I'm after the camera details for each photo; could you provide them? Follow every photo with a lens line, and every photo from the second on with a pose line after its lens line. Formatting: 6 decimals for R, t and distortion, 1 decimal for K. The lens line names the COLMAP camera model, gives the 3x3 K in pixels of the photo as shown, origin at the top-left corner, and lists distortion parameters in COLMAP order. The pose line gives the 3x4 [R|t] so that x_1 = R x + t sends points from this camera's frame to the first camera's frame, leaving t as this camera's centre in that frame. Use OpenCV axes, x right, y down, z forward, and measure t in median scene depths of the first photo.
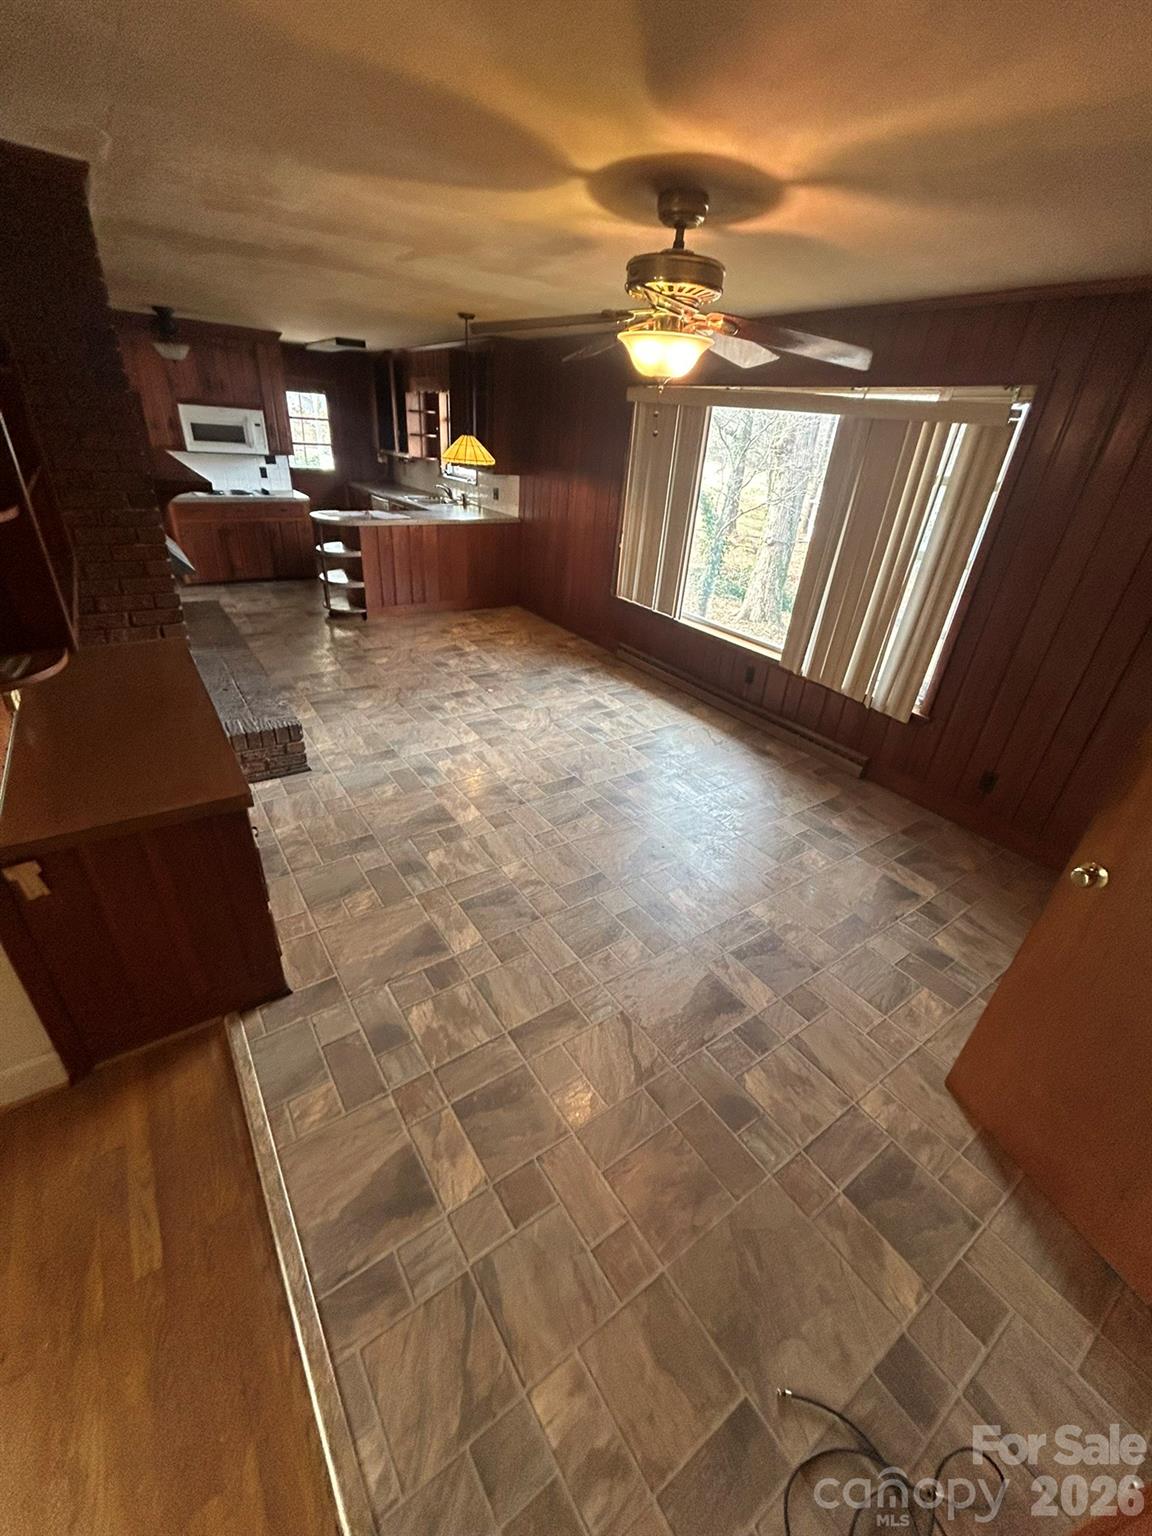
lens RADIAL K [[613.0, 0, 576.5], [0, 613.0, 765.4], [0, 0, 1]] dist [-0.001345, 0.000356]
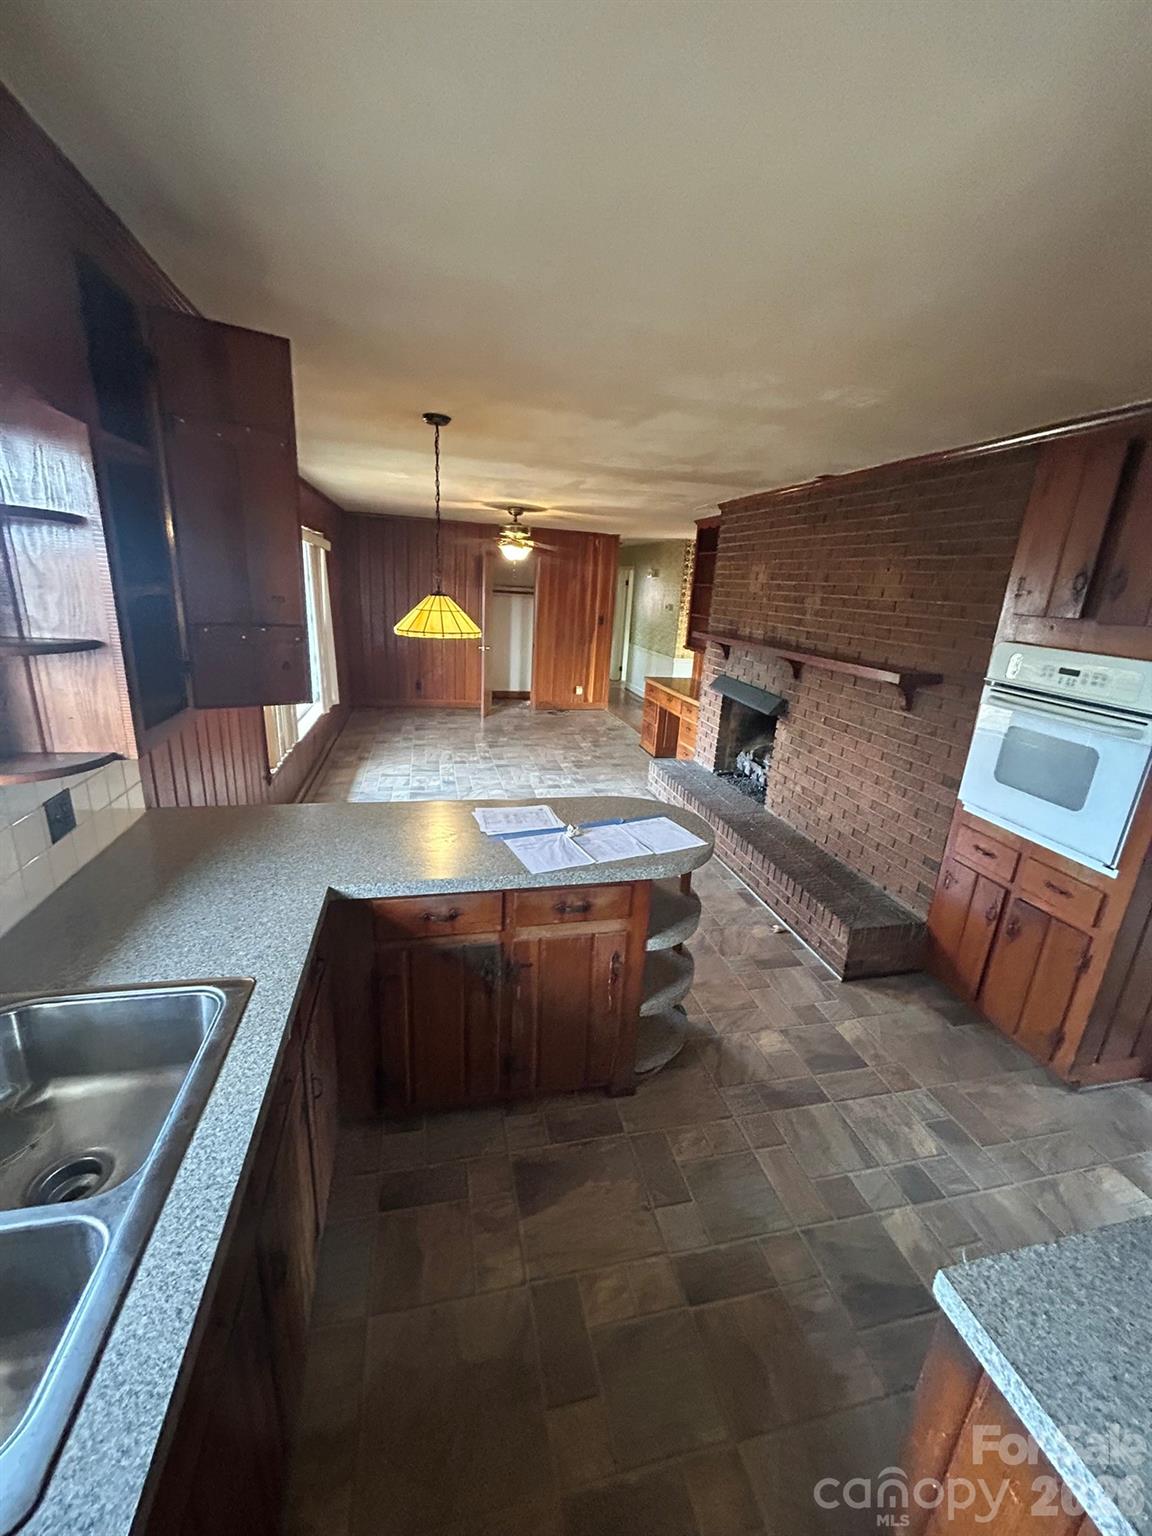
lens RADIAL K [[617.7, 0, 577.4], [0, 617.7, 764.9], [0, 0, 1]] dist [-0.001859, 0.000782]
pose [[-0.922180, -0.221215, 0.317250, -0.855420], [0.071178, 0.709193, 0.701412, -1.330449], [-0.380154, 0.669410, -0.638258, 2.293138]]
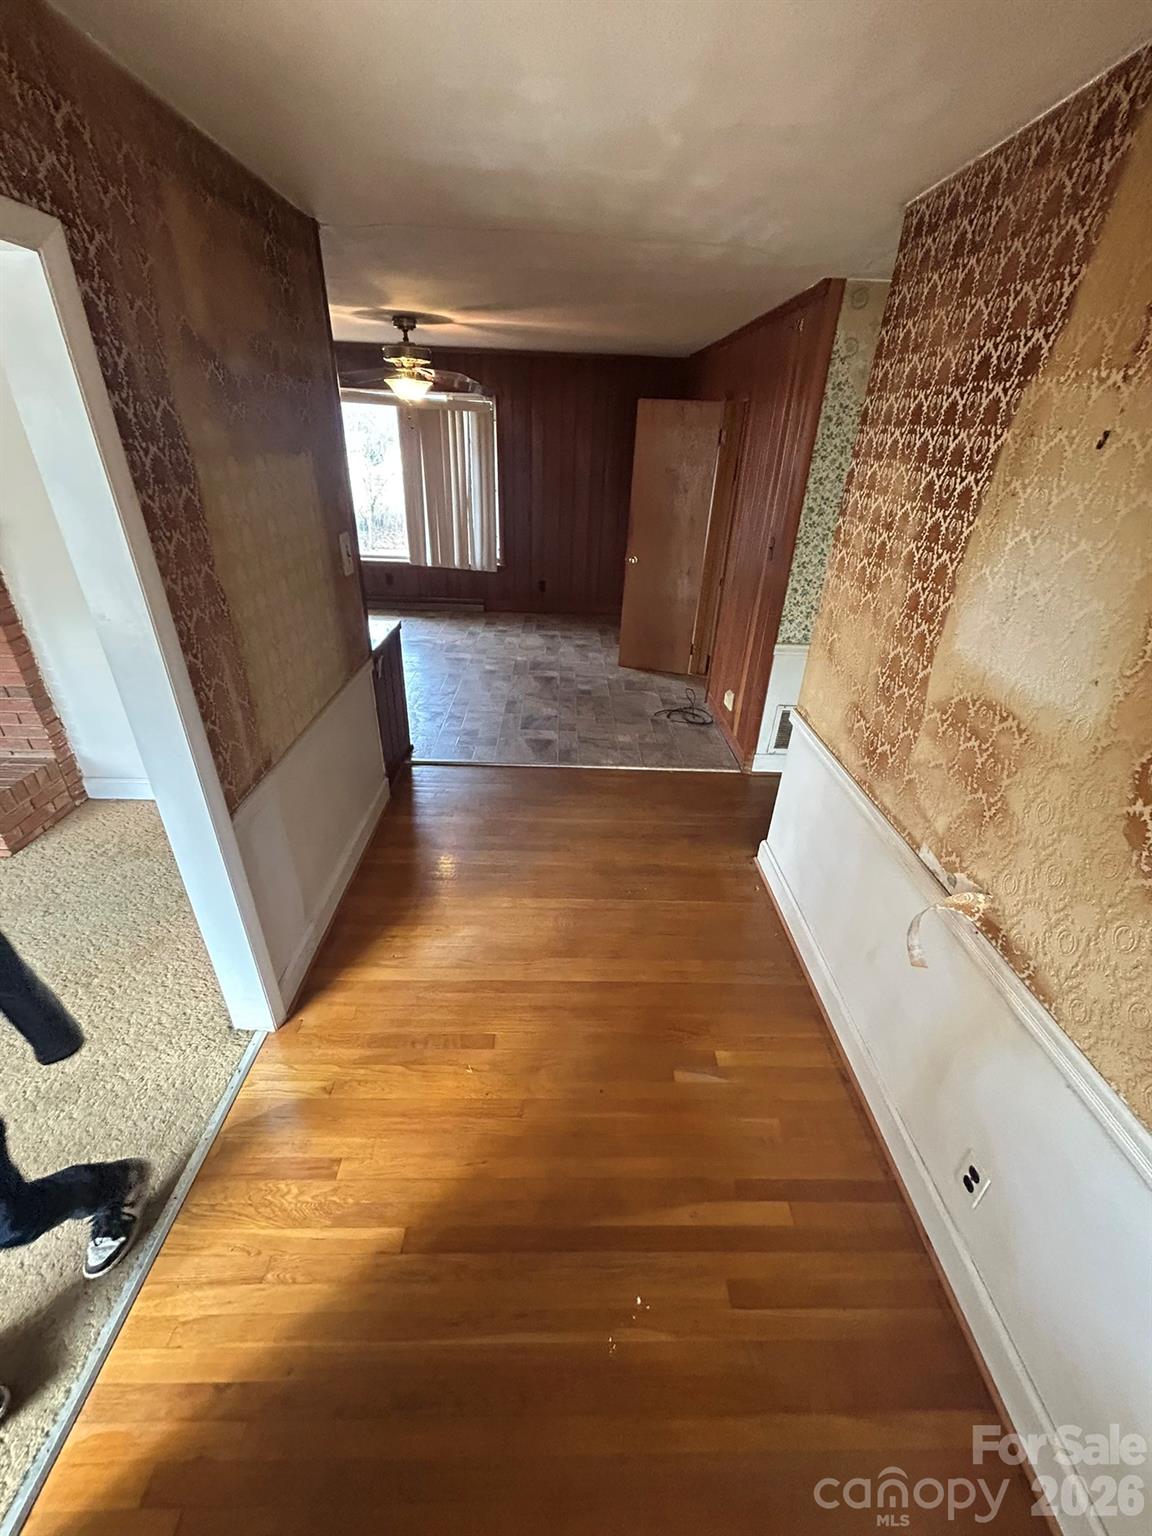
lens RADIAL K [[617.7, 0, 577.4], [0, 617.7, 764.9], [0, 0, 1]] dist [-0.001859, 0.000782]
pose [[0.552945, -0.438157, 0.708710, -1.050694], [0.401544, 0.885412, 0.234112, 0.126124], [-0.730078, 0.155127, 0.665524, -0.401137]]
